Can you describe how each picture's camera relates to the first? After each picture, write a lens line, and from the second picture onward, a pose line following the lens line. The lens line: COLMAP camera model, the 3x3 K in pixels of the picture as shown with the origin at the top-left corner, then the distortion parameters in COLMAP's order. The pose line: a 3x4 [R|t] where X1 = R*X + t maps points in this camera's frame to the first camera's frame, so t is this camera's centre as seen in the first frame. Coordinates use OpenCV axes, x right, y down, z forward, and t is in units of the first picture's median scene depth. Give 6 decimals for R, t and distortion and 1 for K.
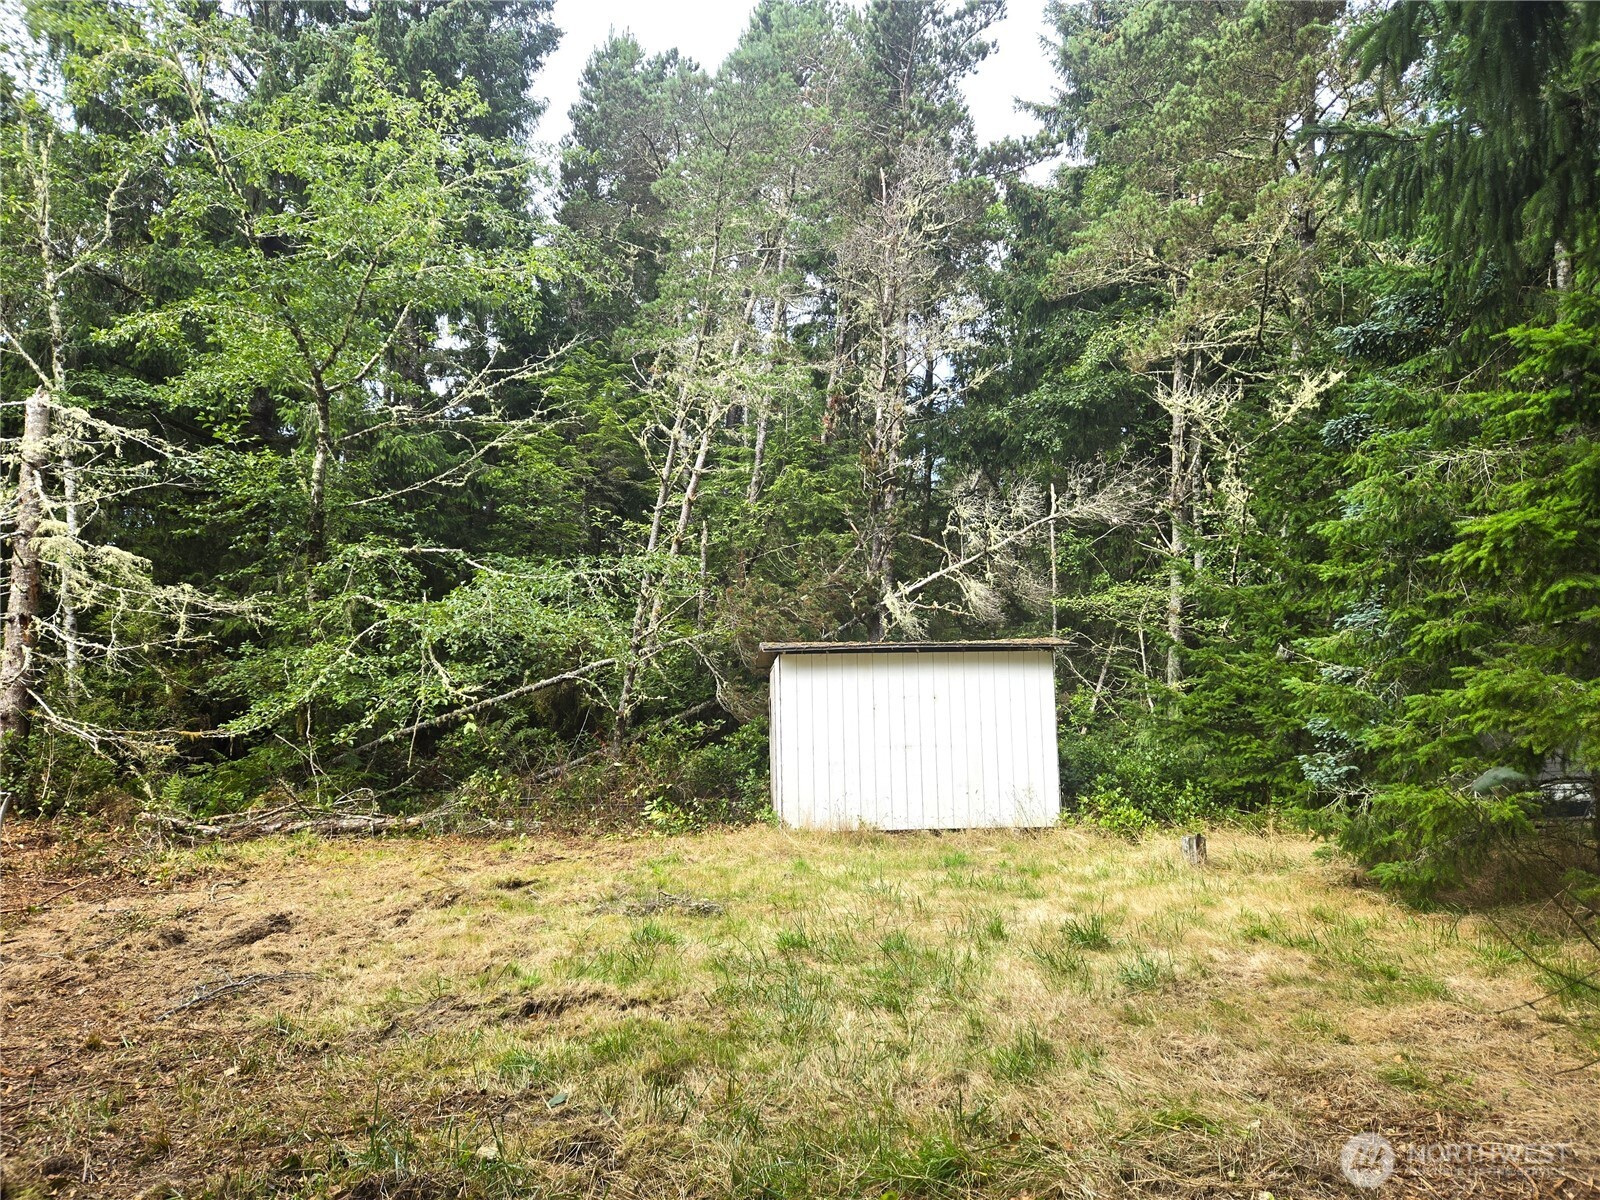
lens RADIAL K [[1075.2, 0, 799.3], [0, 1075.2, 594.4], [0, 0, 1]] dist [0.061940, -0.048364]
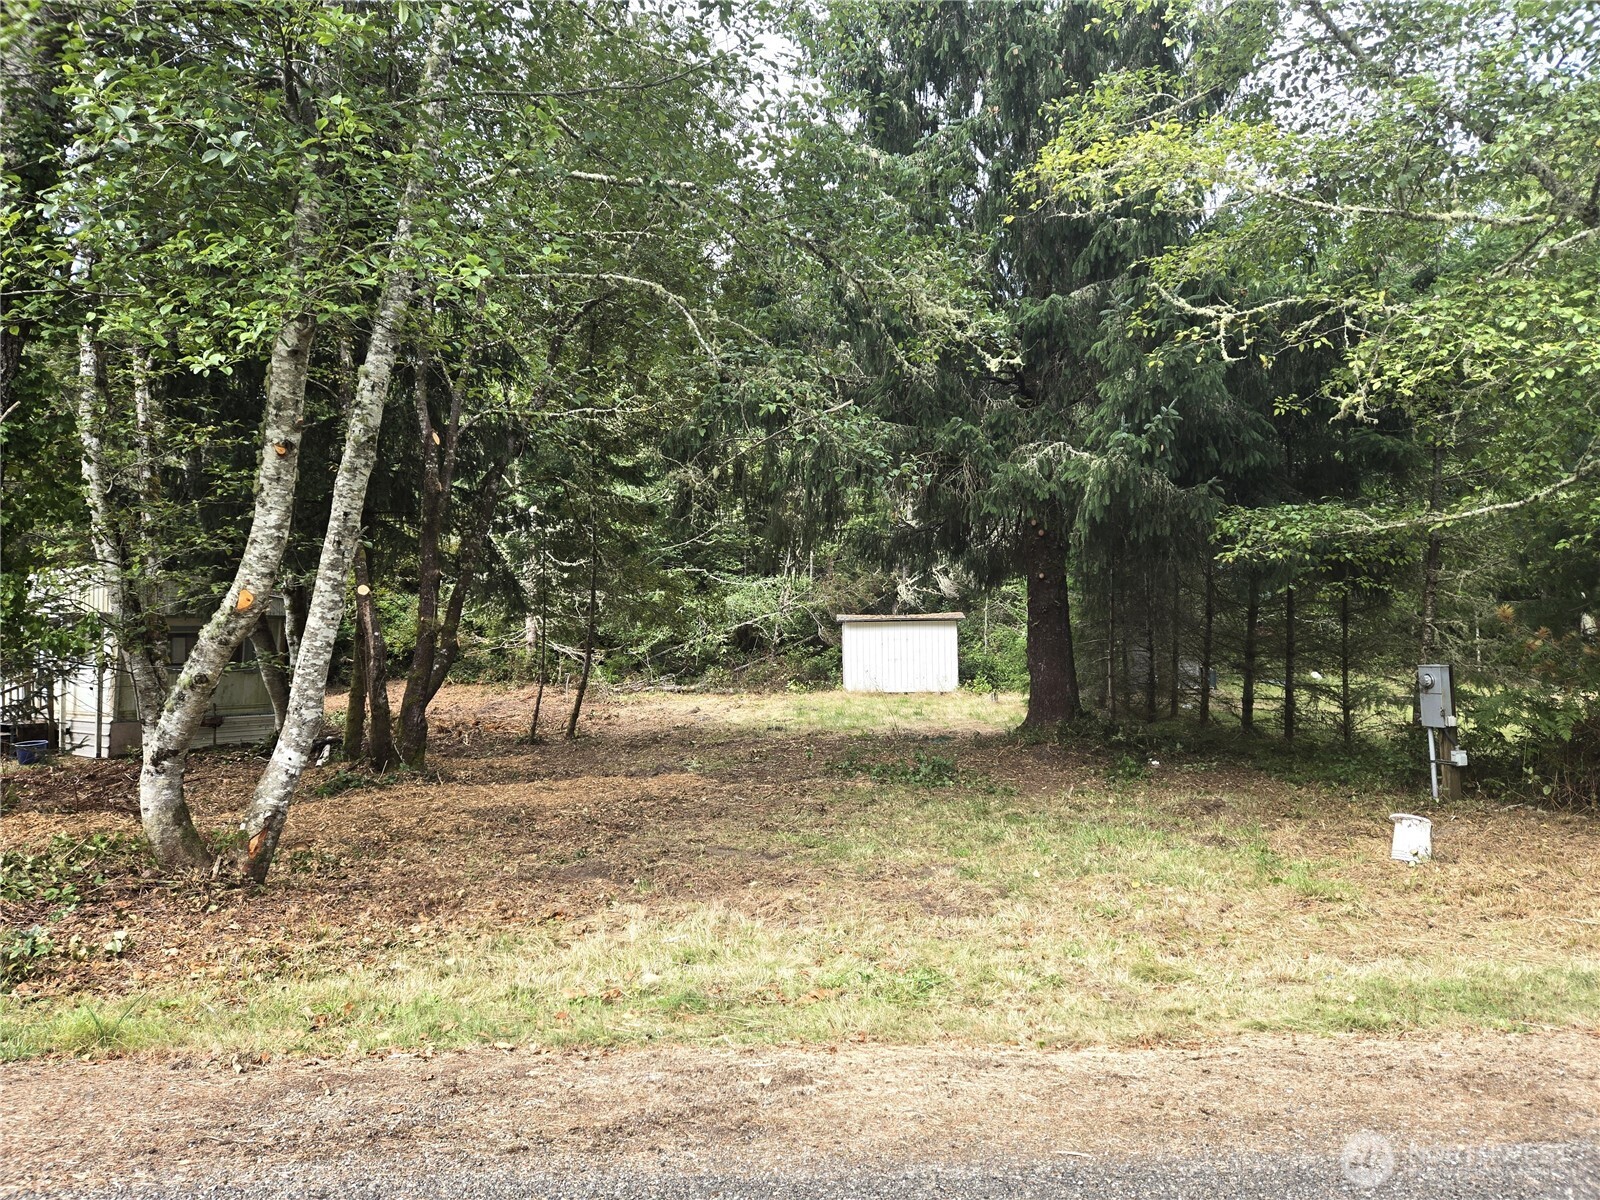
lens RADIAL K [[1075.2, 0, 798.7], [0, 1075.2, 604.6], [0, 0, 1]] dist [0.061940, -0.048364]
pose [[0.995991, 0.003786, -0.089371, 0.080797], [0.005451, 0.994678, 0.102887, -0.198026], [0.089285, -0.102962, 0.990670, -1.204212]]
